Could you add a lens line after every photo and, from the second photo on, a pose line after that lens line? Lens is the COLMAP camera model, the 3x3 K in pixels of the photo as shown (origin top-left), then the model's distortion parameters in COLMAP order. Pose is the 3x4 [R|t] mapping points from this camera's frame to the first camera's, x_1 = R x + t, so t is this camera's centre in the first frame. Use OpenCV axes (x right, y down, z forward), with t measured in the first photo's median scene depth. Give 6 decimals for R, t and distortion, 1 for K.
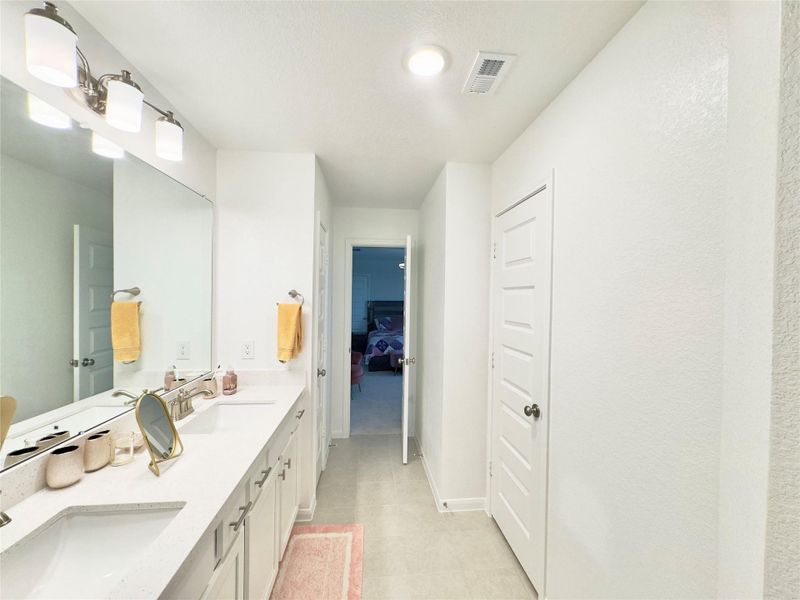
lens RADIAL K [[321.9, 0, 400.0], [0, 321.9, 300.0], [0, 0, 1]] dist [-0.001670, -0.000159]
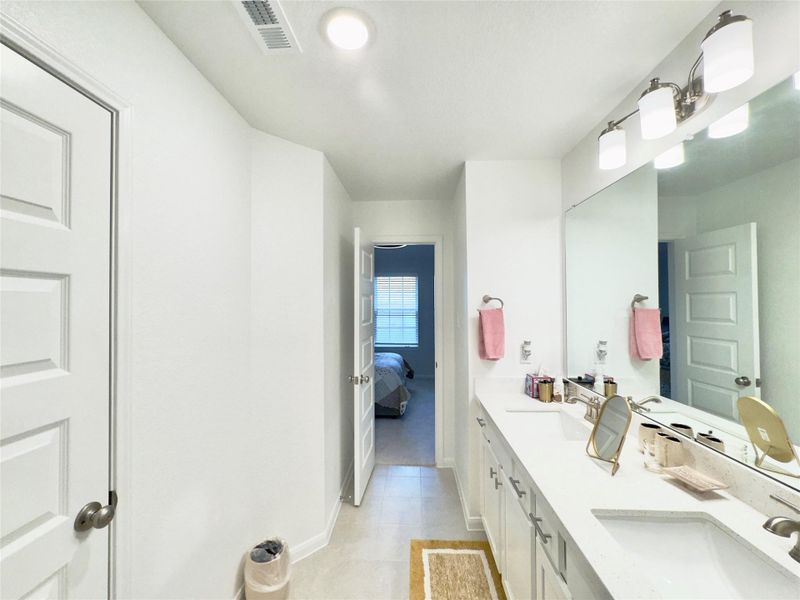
lens RADIAL K [[321.9, 0, 400.0], [0, 321.9, 300.0], [0, 0, 1]] dist [-0.001670, -0.000159]
pose [[-0.989665, -0.008007, 0.143177, -0.115172], [-0.009134, 0.999932, -0.007214, -0.004901], [-0.143109, -0.008447, -0.989671, 1.132989]]
